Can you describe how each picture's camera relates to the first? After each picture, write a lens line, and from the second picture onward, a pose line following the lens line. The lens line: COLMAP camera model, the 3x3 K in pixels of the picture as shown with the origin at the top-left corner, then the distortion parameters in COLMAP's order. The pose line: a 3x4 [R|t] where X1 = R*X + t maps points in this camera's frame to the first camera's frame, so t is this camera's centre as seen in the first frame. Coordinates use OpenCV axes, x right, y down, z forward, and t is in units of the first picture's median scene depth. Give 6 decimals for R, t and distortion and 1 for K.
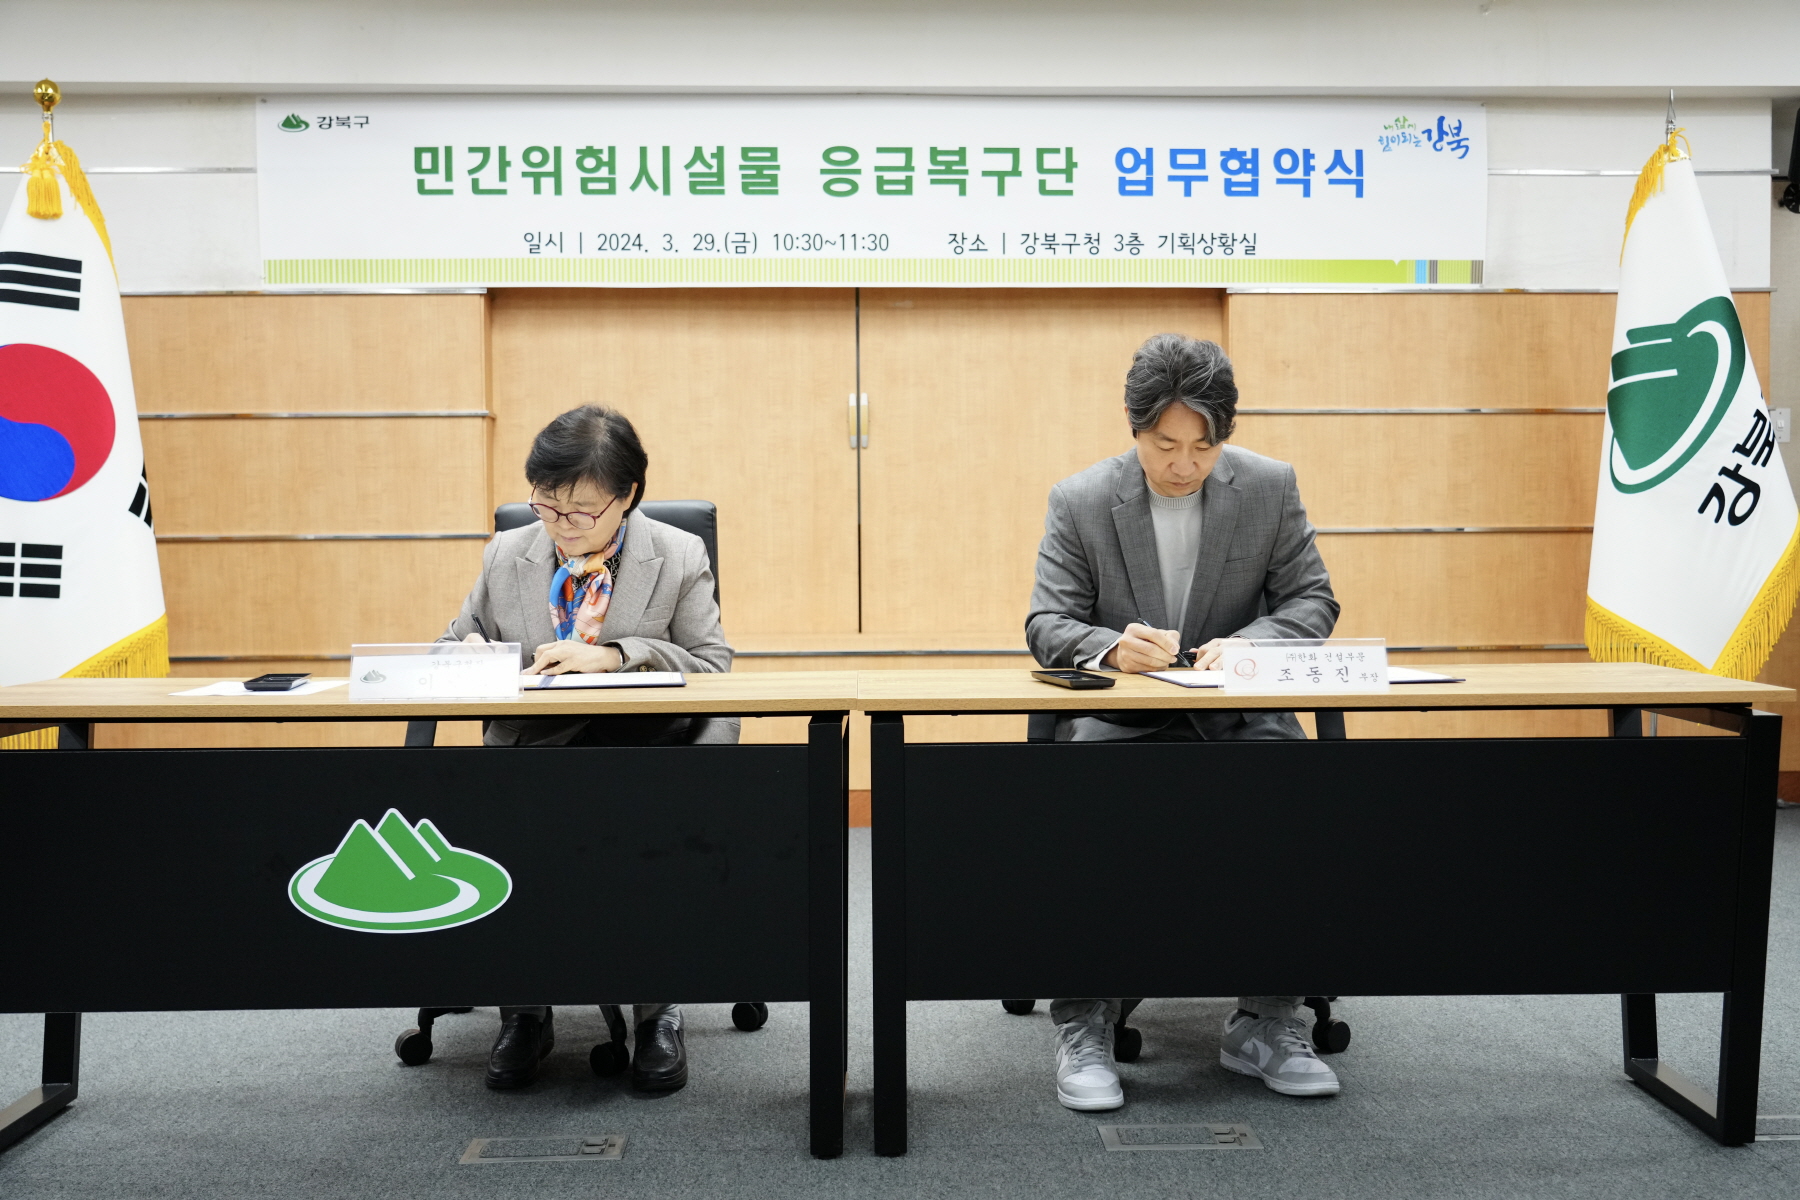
lens RADIAL K [[1924.2, 0, 934.0], [0, 1924.2, 604.0], [0, 0, 1]] dist [0.034601, -0.013369]
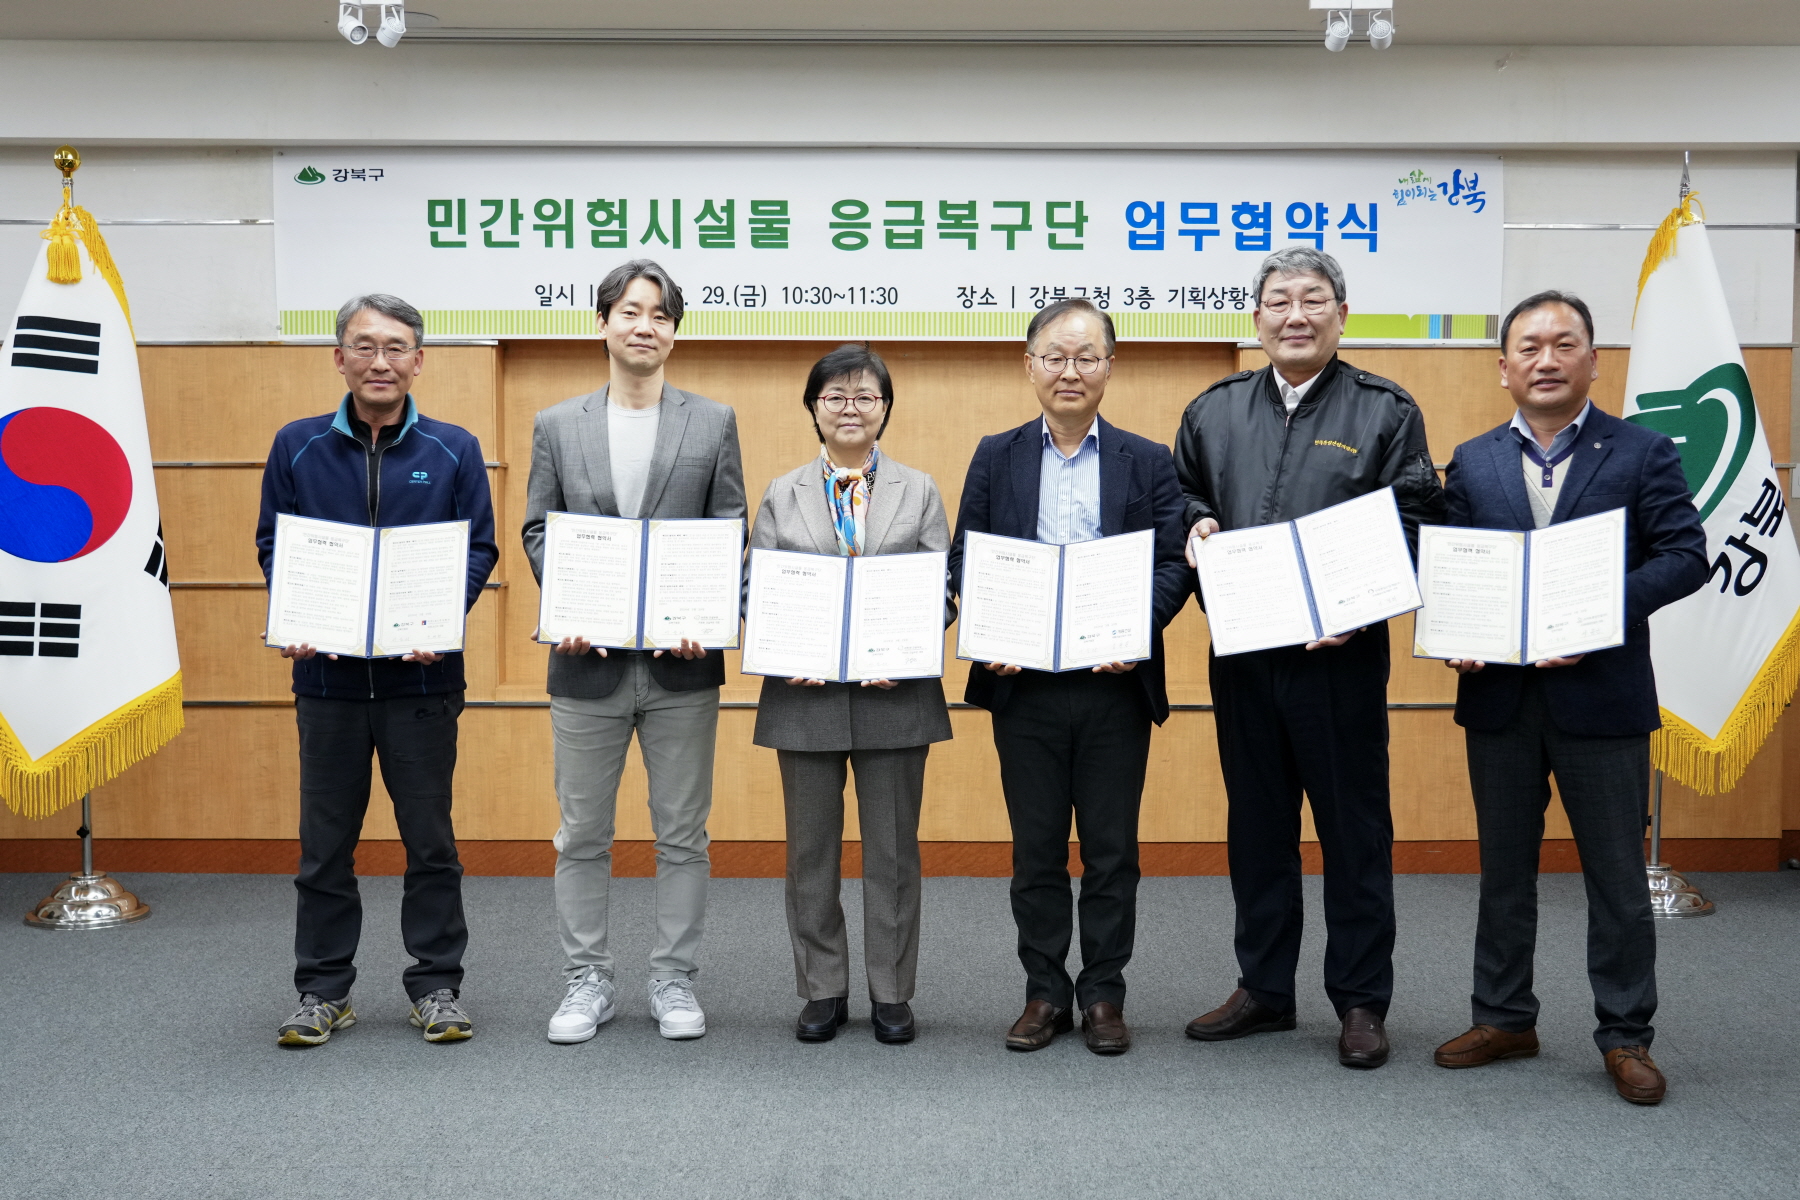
lens RADIAL K [[2021.3, 0, 949.1], [0, 2021.3, 578.6], [0, 0, 1]] dist [0.029694, -0.010195]
pose [[0.999419, 0.010077, -0.032554, 0.038944], [-0.009411, 0.999744, 0.020573, -0.063056], [0.032753, -0.020255, 0.999258, -0.051431]]
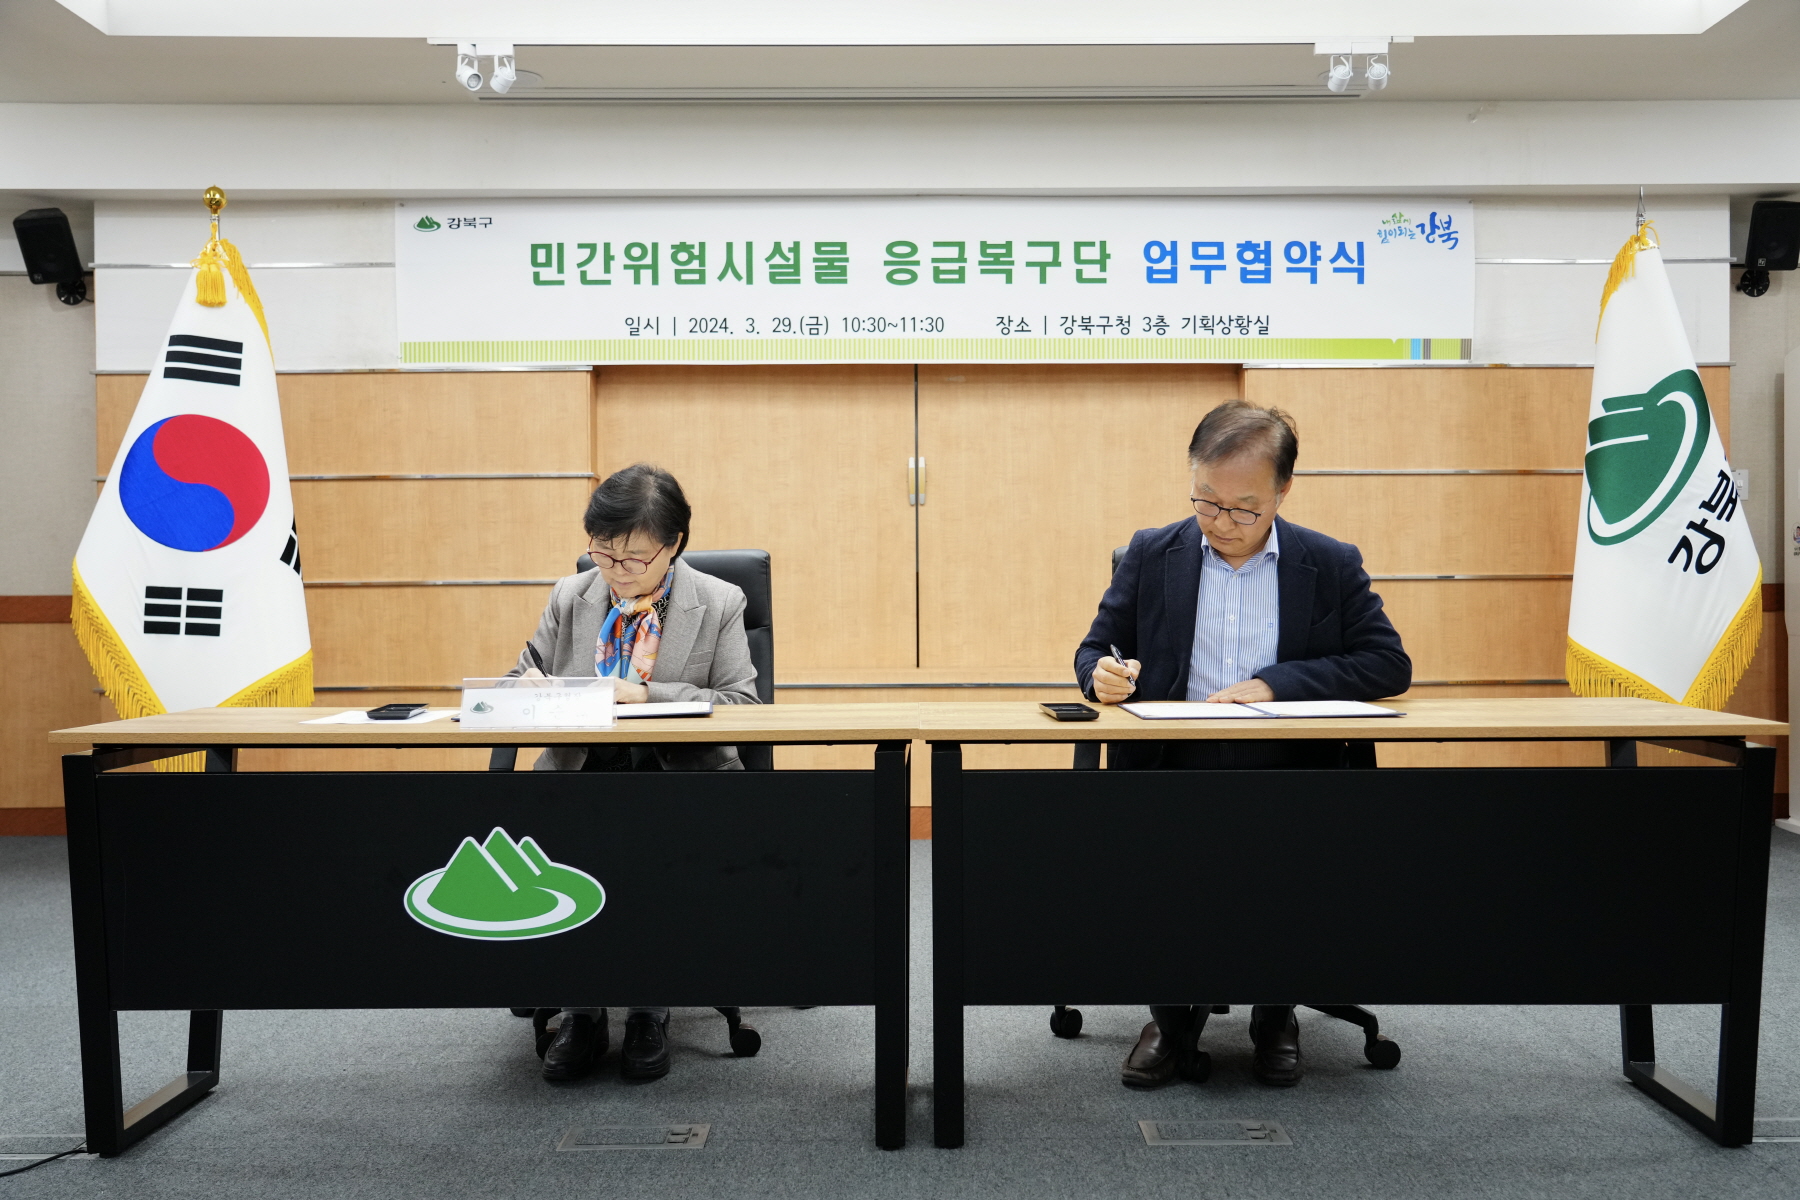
lens RADIAL K [[1644.2, 0, 928.8], [0, 1644.2, 607.3], [0, 0, 1]] dist [0.023813, 0.000860]
pose [[0.999570, 0.001373, -0.029281, -0.003788], [-0.002024, 0.999752, -0.022194, 0.000661], [0.029243, 0.022244, 0.999325, 0.033055]]
